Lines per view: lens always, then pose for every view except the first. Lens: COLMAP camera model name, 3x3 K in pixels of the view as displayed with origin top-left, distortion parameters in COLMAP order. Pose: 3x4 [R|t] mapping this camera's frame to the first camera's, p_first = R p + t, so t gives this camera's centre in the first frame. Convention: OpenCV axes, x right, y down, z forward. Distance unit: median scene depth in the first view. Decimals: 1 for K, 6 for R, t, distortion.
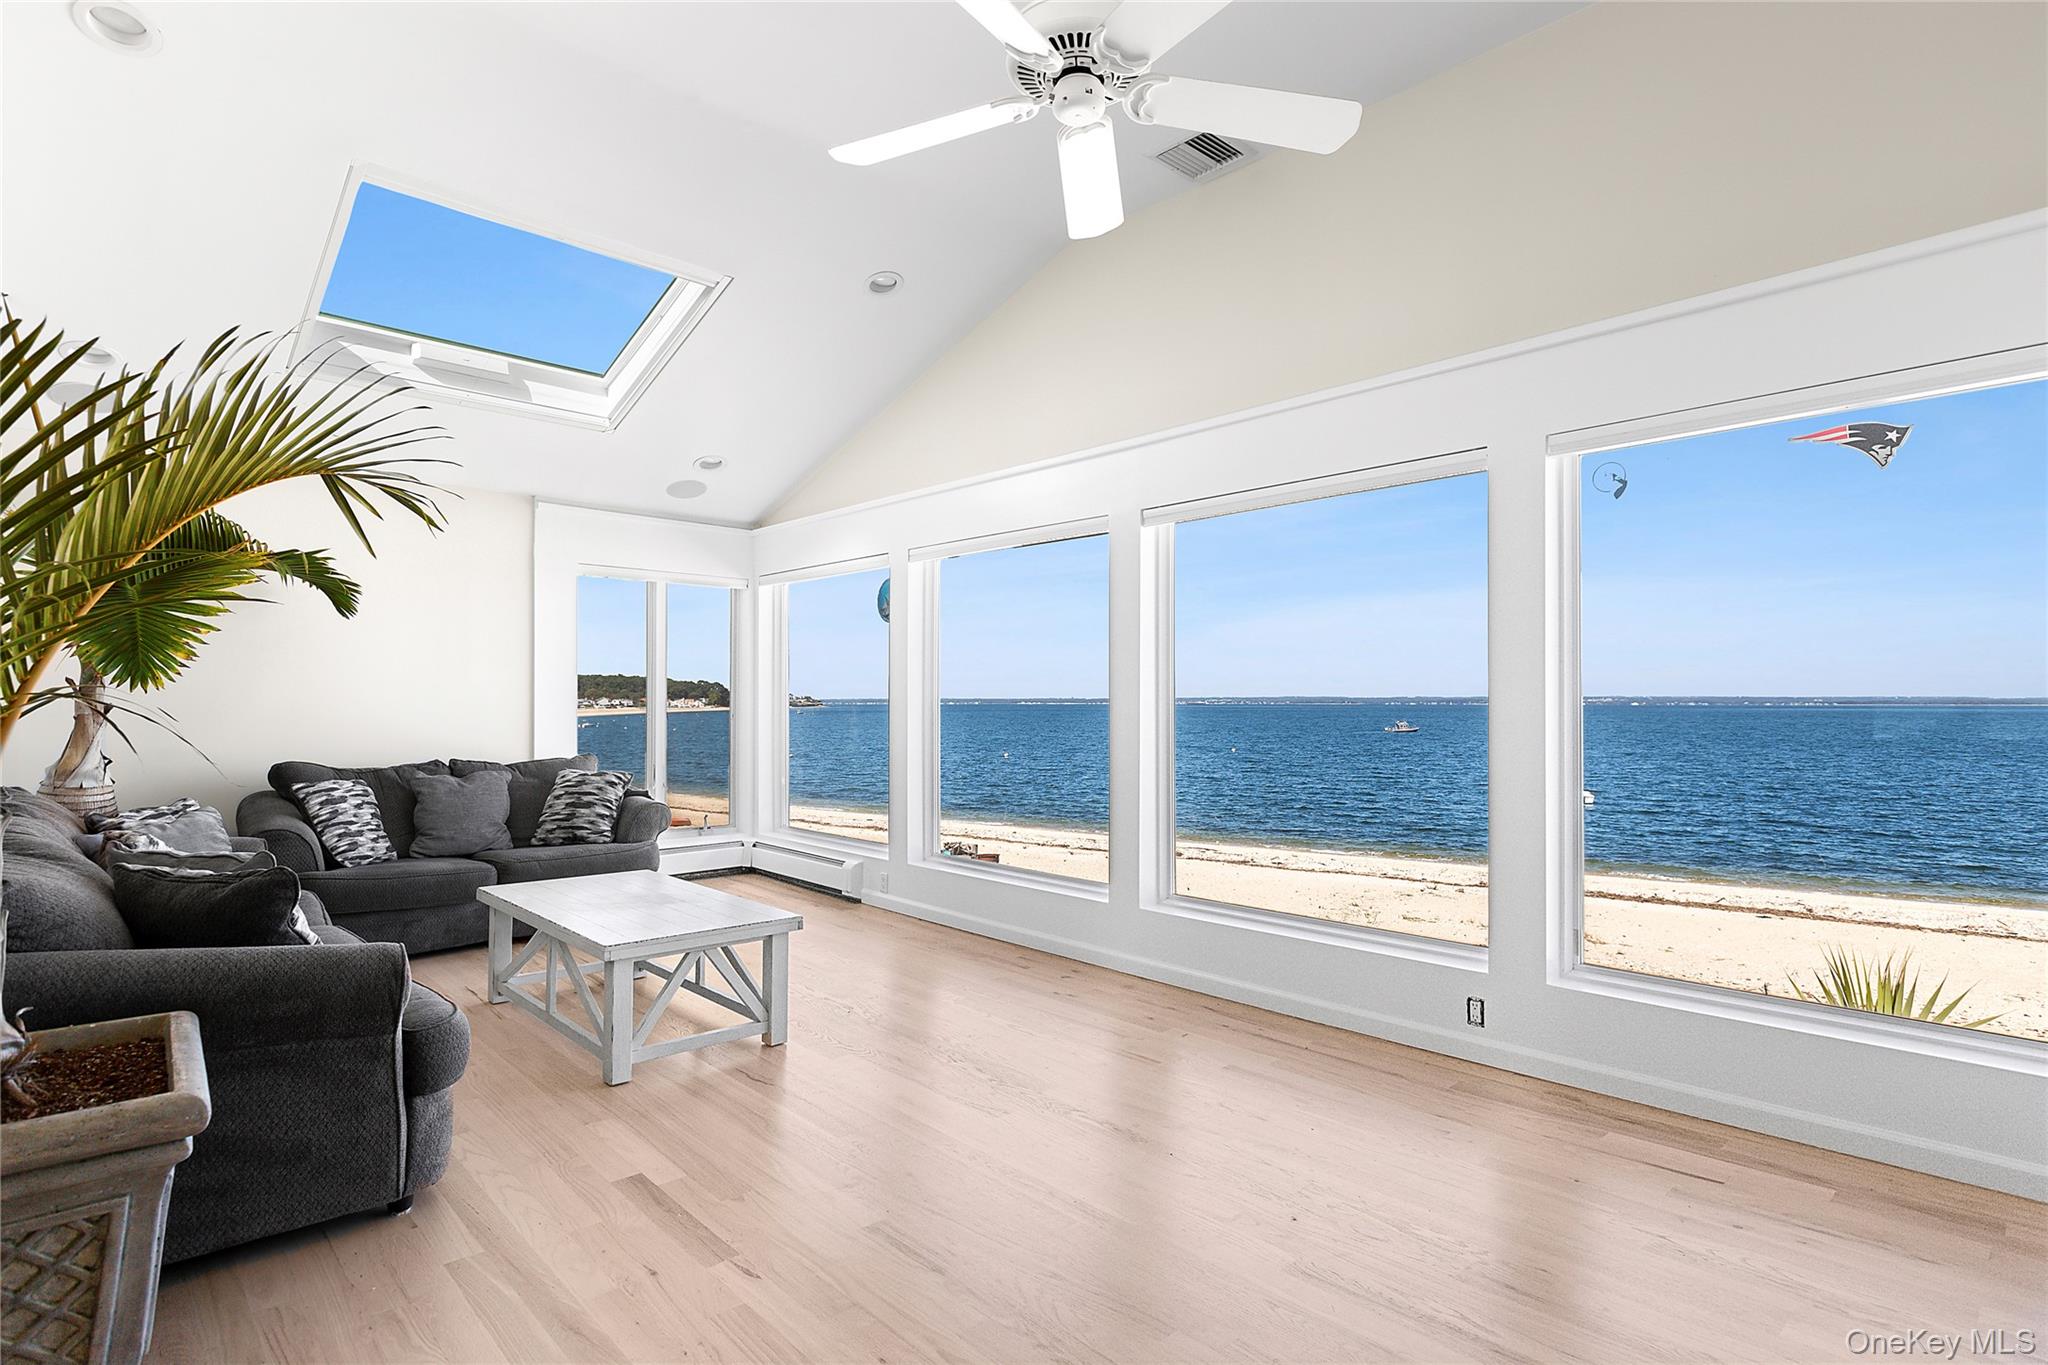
lens RADIAL K [[1031.7, 0, 1024.0], [0, 1031.7, 682.5], [0, 0, 1]] dist [-0.000114, -0.000170]
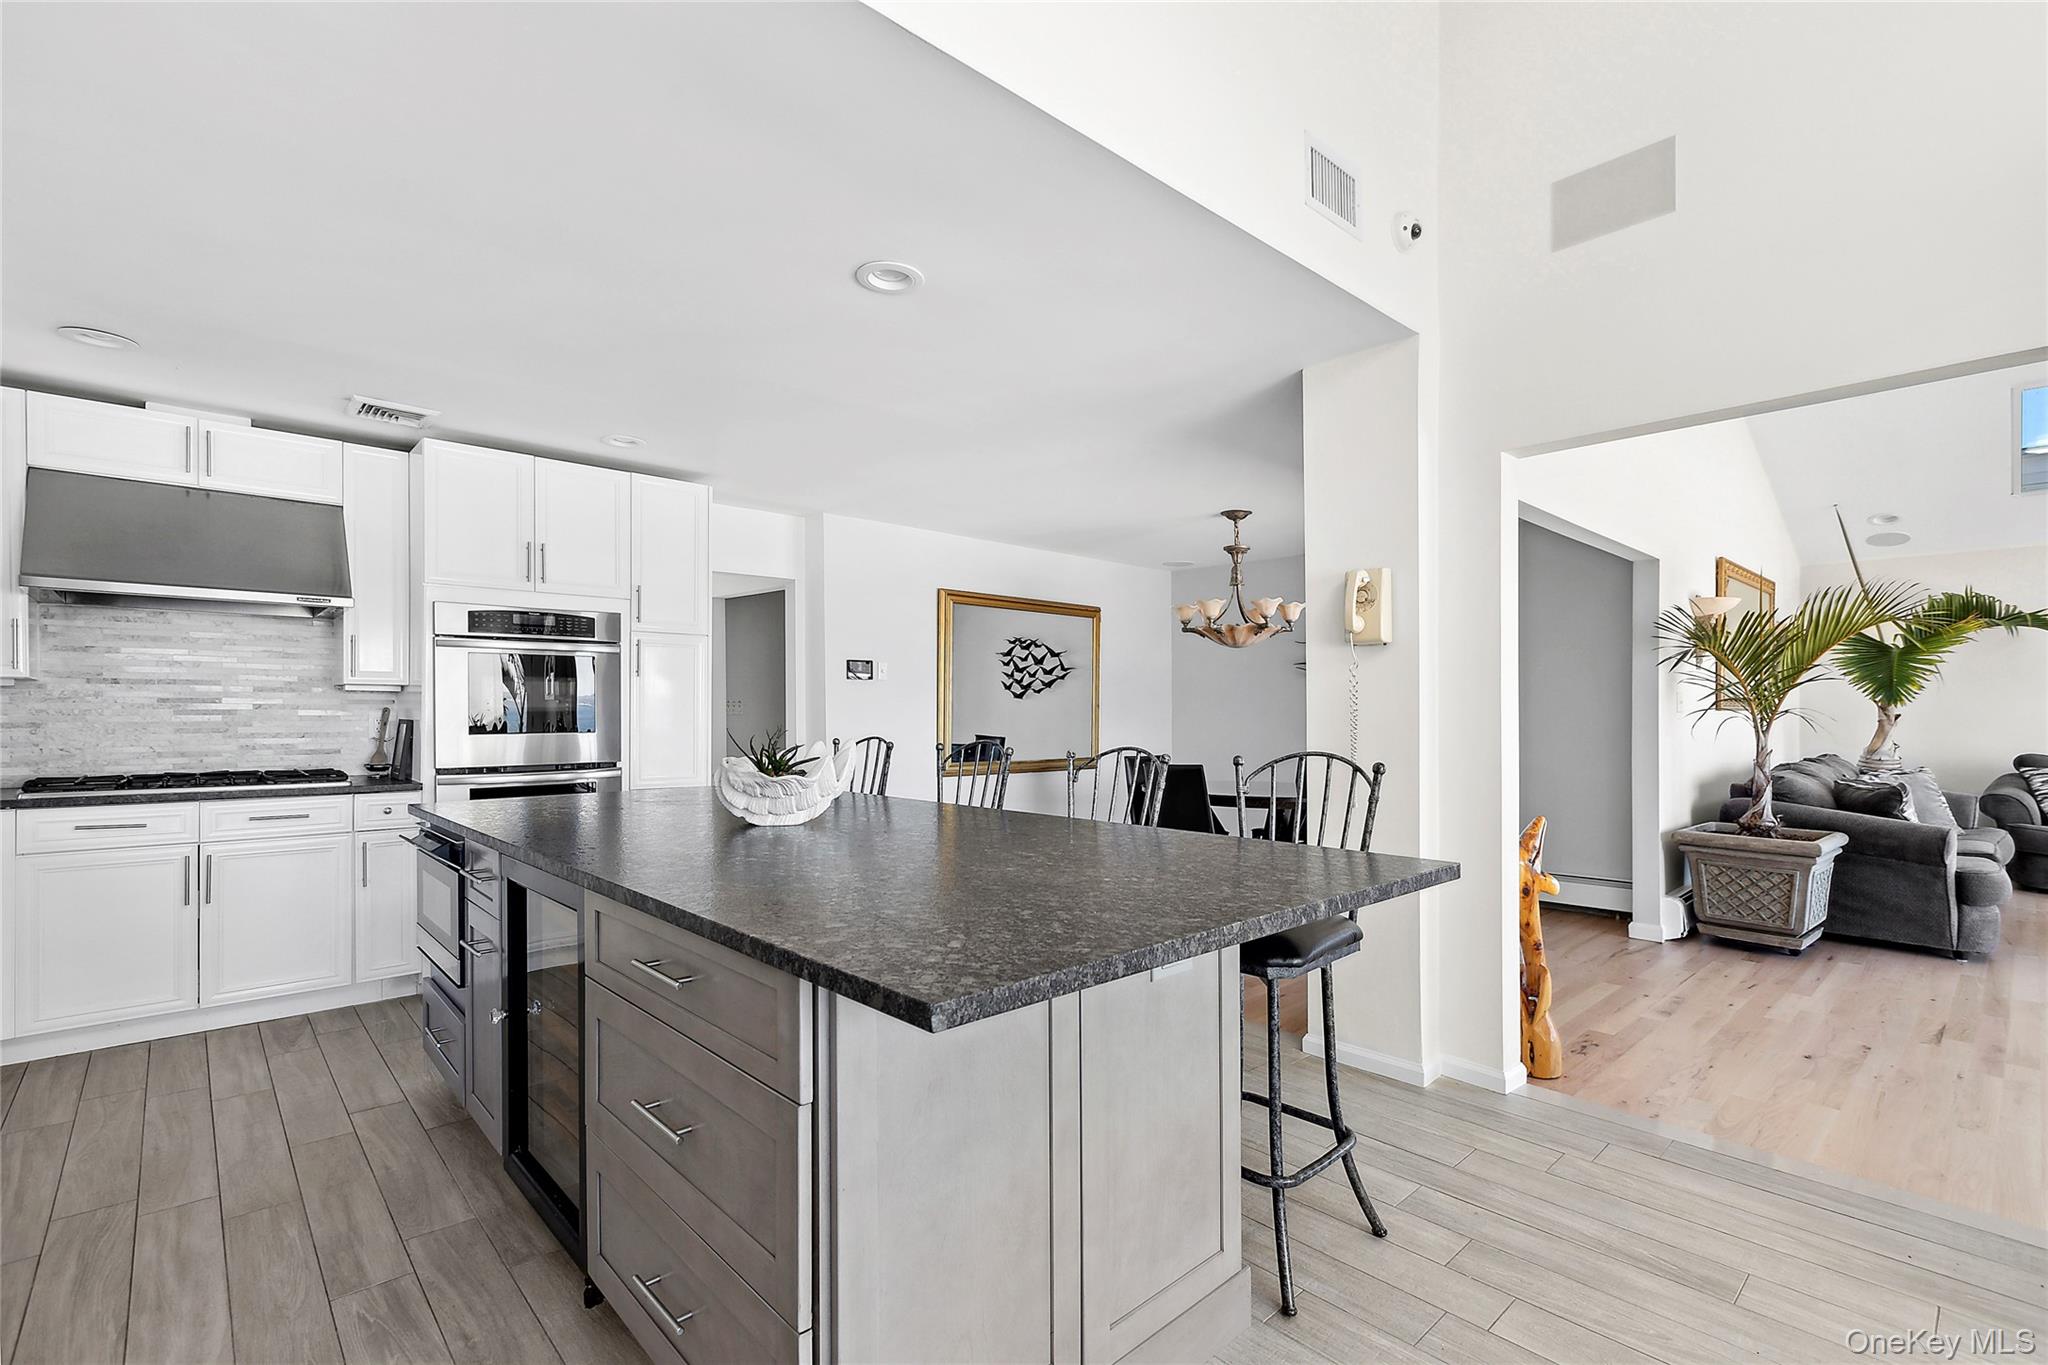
lens RADIAL K [[937.3, 0, 1024.1], [0, 937.3, 711.5], [0, 0, 1]] dist [-0.000028, -0.000054]
pose [[-0.007467, 0.000246, -0.999972, 0.858848], [0.019295, 0.999814, 0.000102, -0.014935], [0.999786, -0.019293, -0.007470, -0.569573]]
